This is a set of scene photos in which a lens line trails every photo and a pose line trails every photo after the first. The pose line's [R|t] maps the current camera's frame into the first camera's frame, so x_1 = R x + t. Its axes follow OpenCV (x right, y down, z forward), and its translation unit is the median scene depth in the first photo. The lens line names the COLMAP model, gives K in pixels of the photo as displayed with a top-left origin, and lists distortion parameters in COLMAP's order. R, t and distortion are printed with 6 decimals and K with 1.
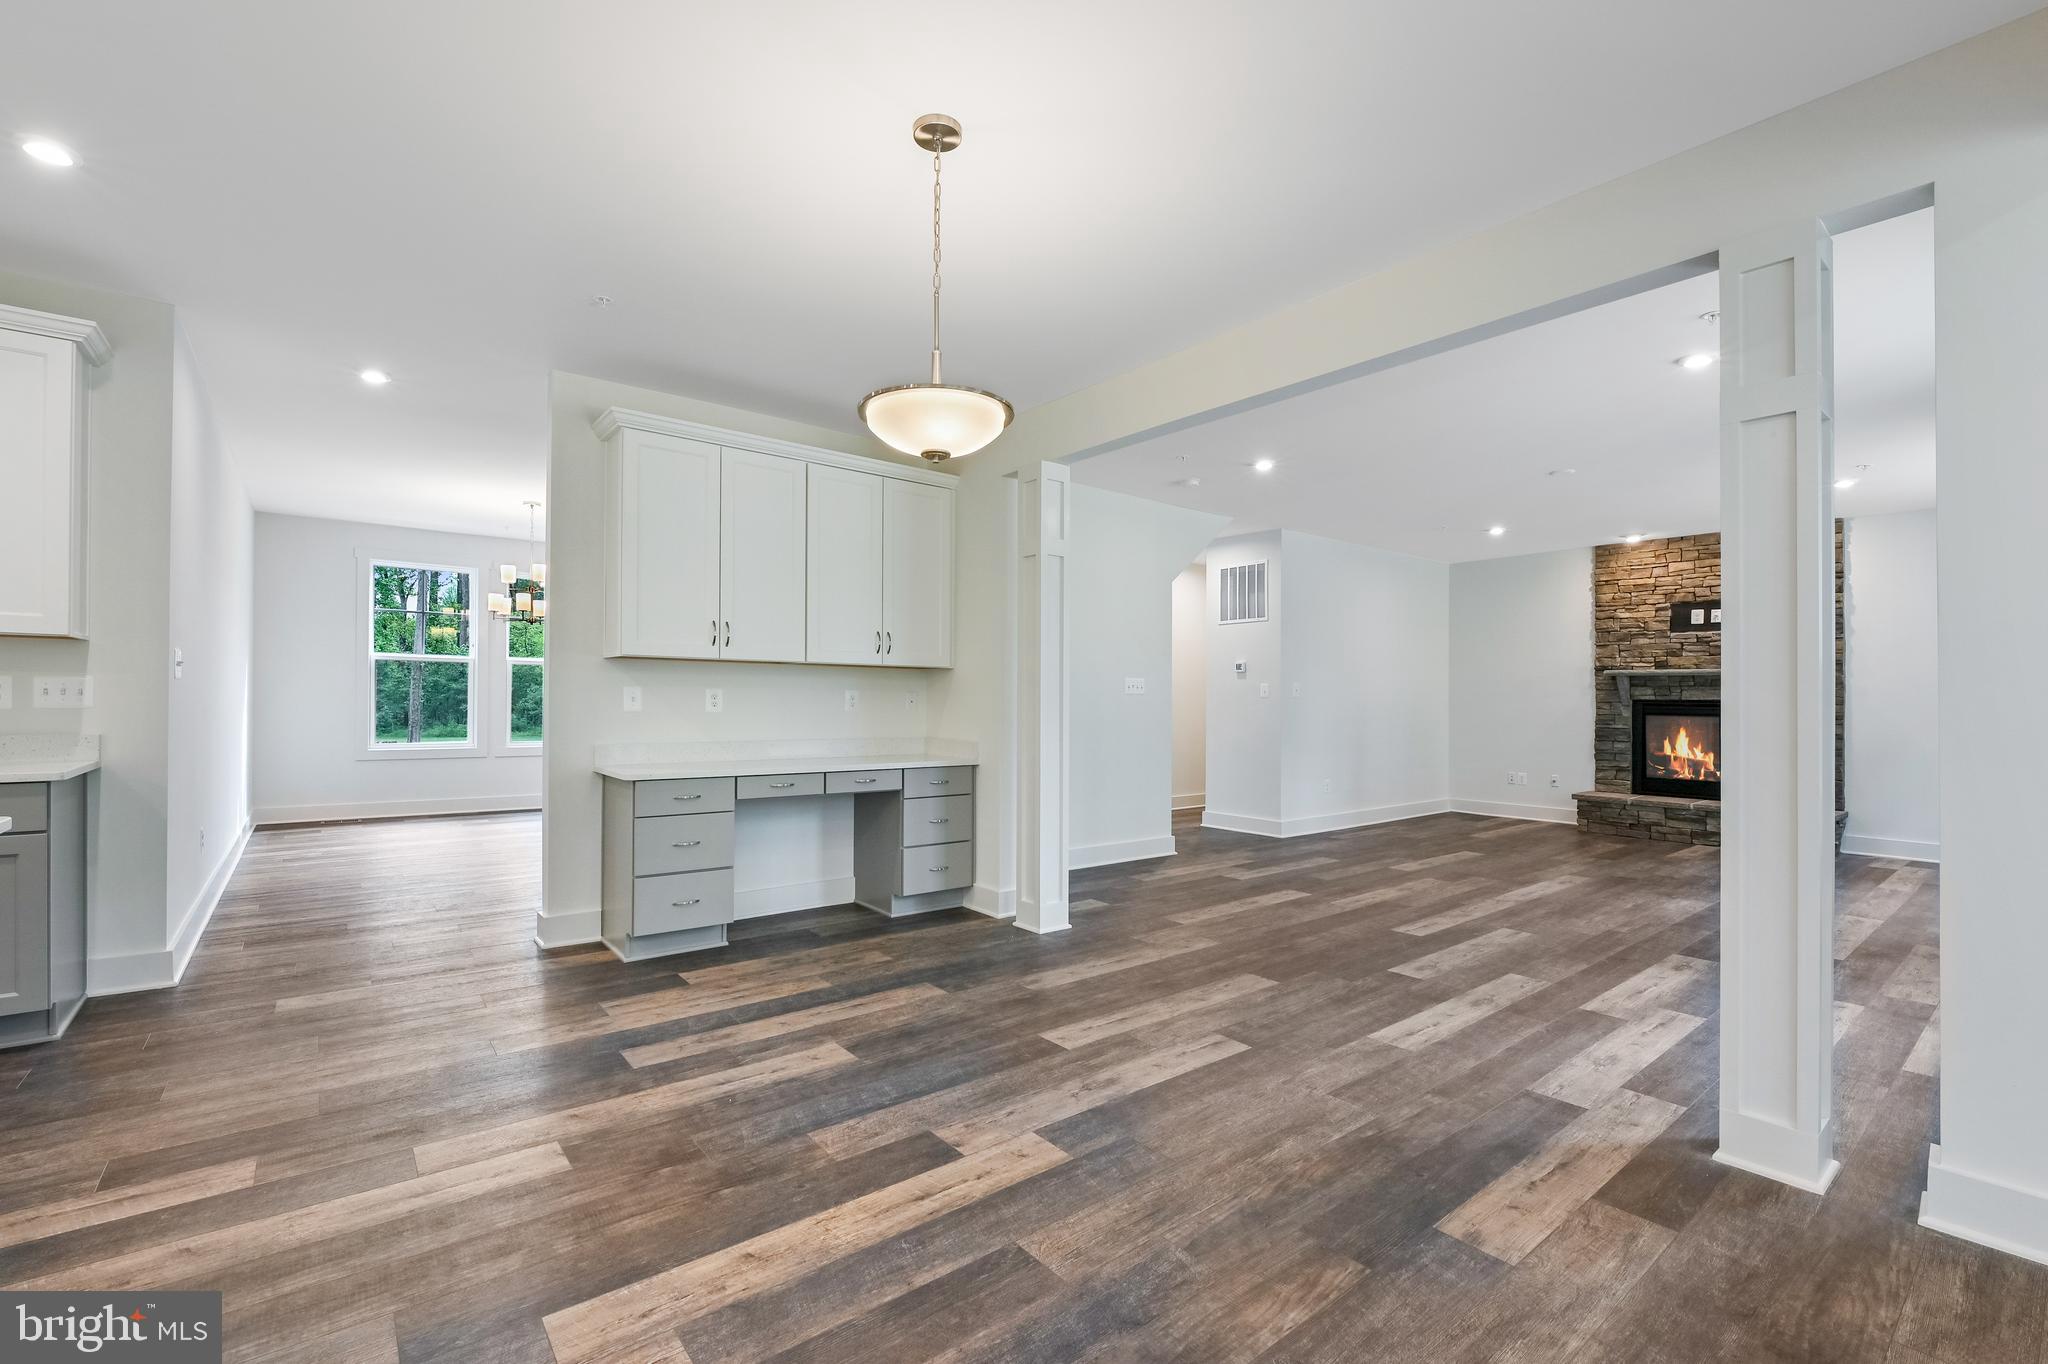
lens RADIAL K [[883.1, 0, 1018.6], [0, 883.1, 693.1], [0, 0, 1]] dist [-0.001728, -0.000560]
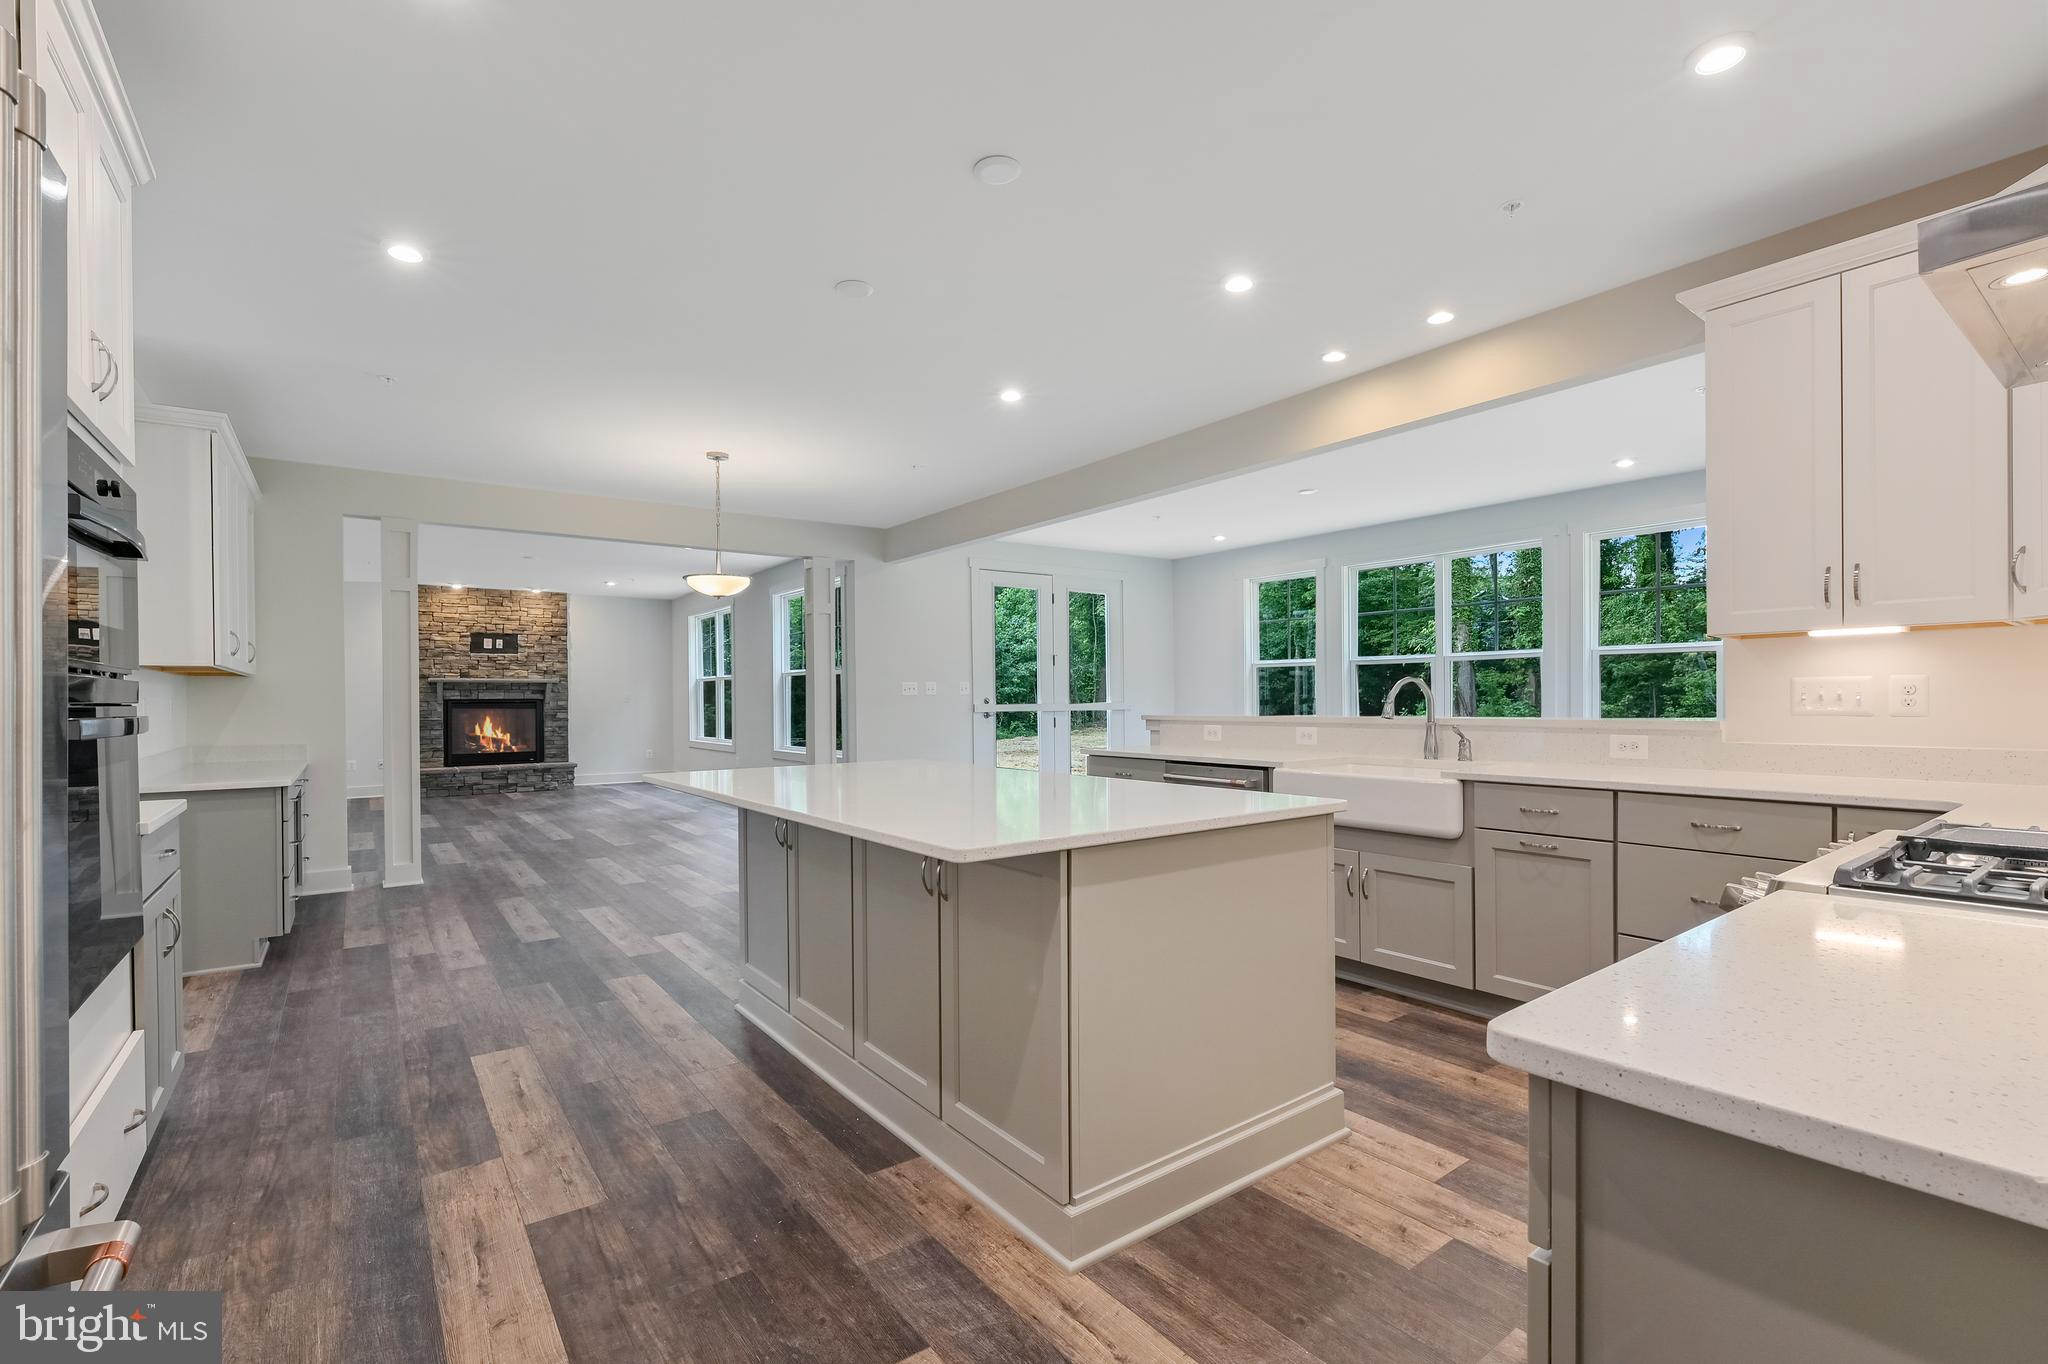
lens RADIAL K [[883.1, 0, 1025.3], [0, 883.1, 692.7], [0, 0, 1]] dist [-0.001728, -0.000560]
pose [[0.029296, -0.005779, 0.999554, -1.975822], [0.003859, 0.999976, 0.005668, -0.021743], [-0.999563, 0.003691, 0.029318, 0.117657]]
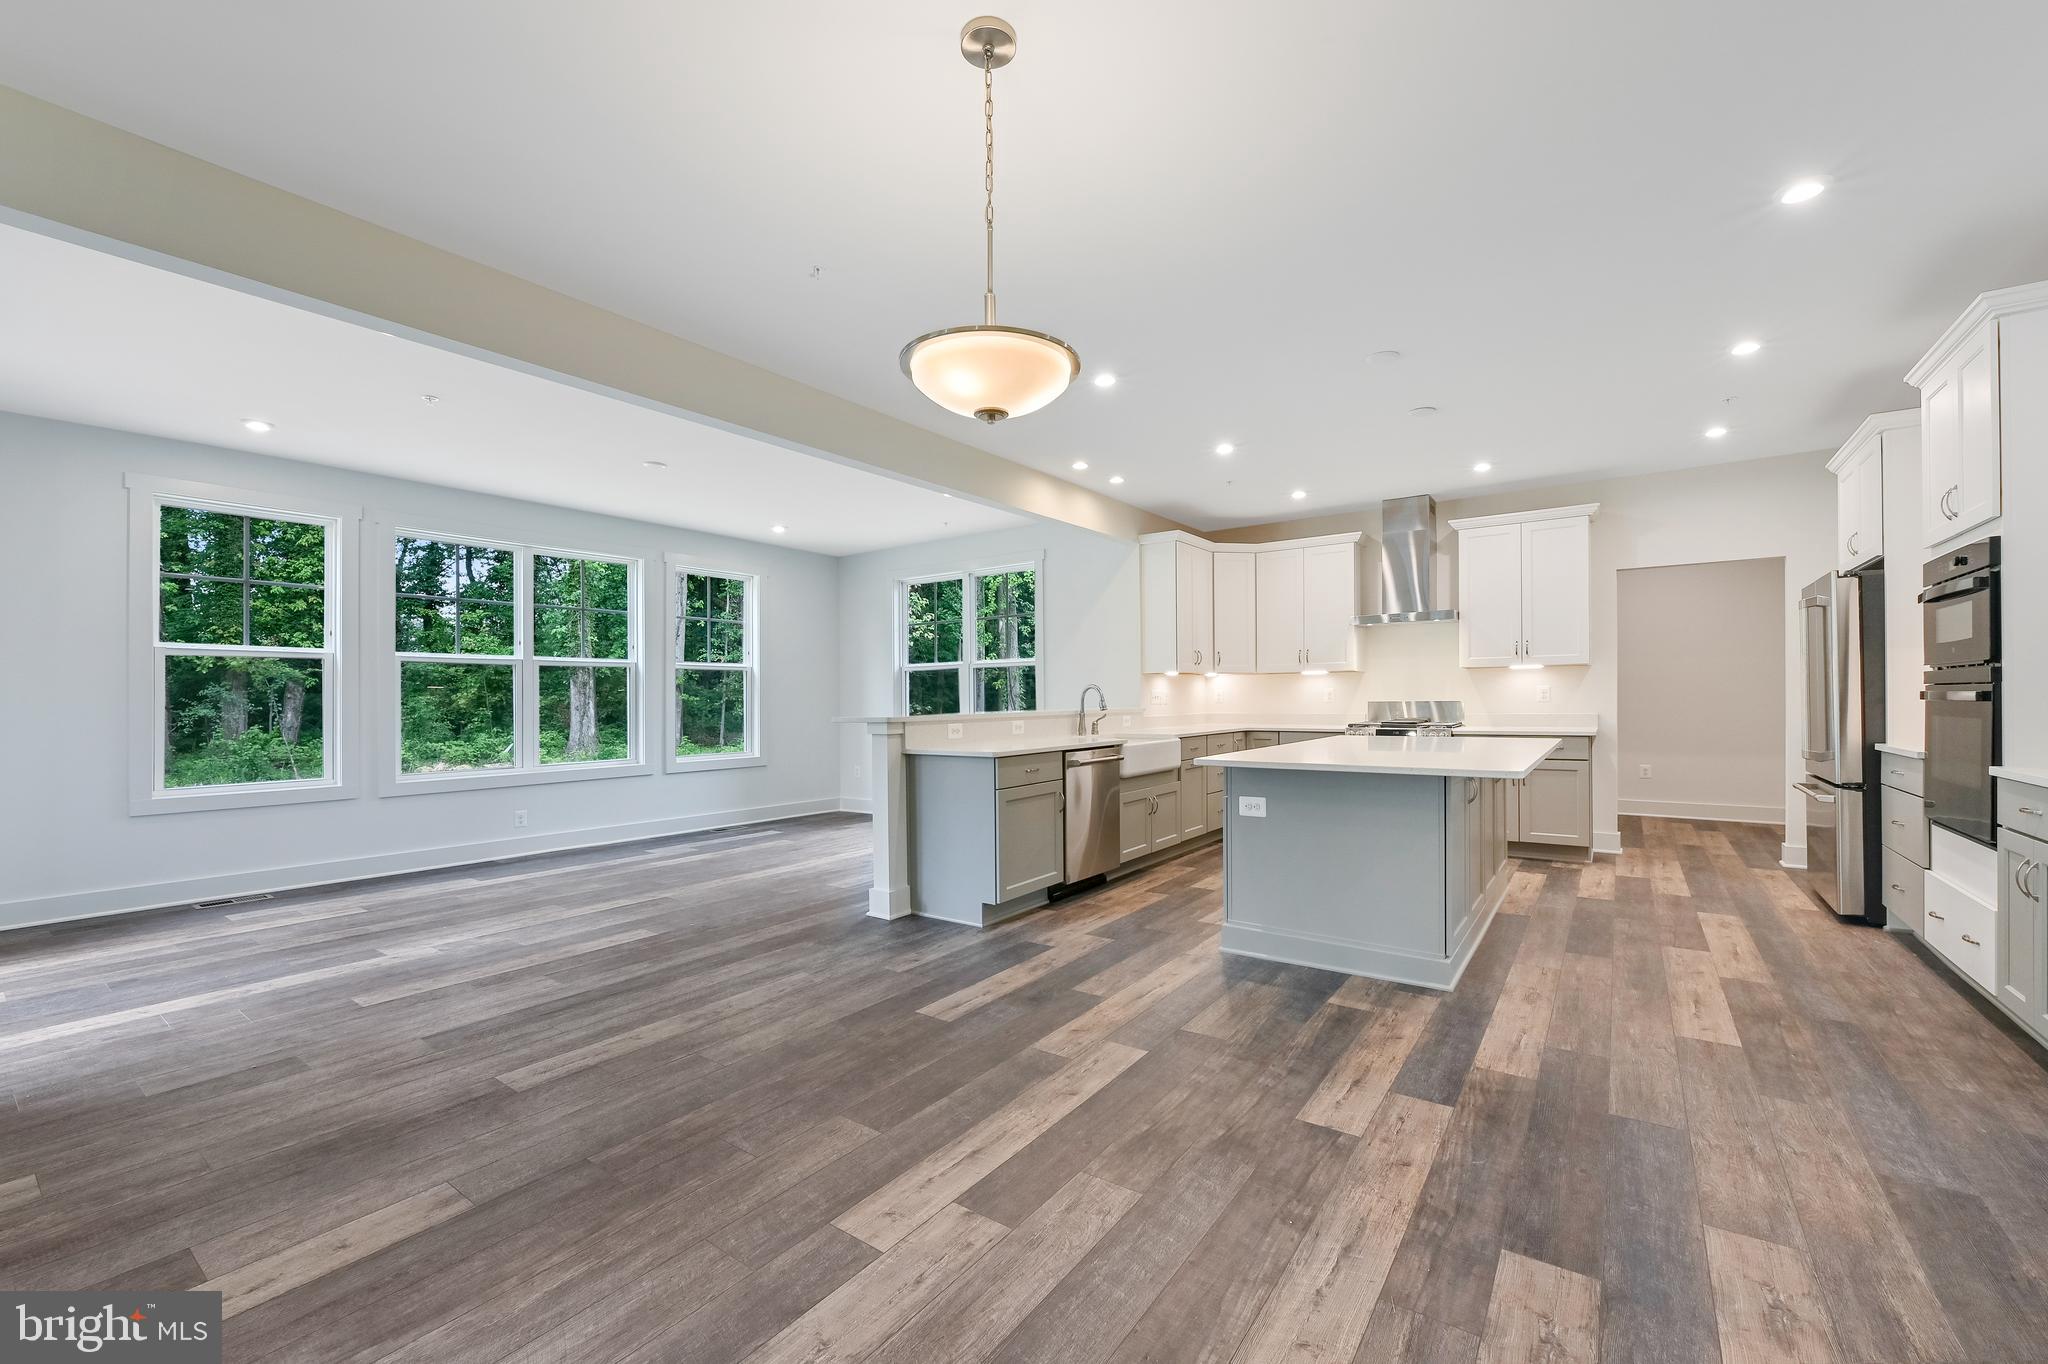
lens RADIAL K [[830.5, 0, 1033.4], [0, 830.5, 698.2], [0, 0, 1]] dist [-0.002063, -0.000465]
pose [[-0.962321, 0.000226, -0.271914, 0.074323], [0.002311, 0.999970, -0.007349, 0.013095], [0.271904, -0.007700, -0.962293, 1.495101]]
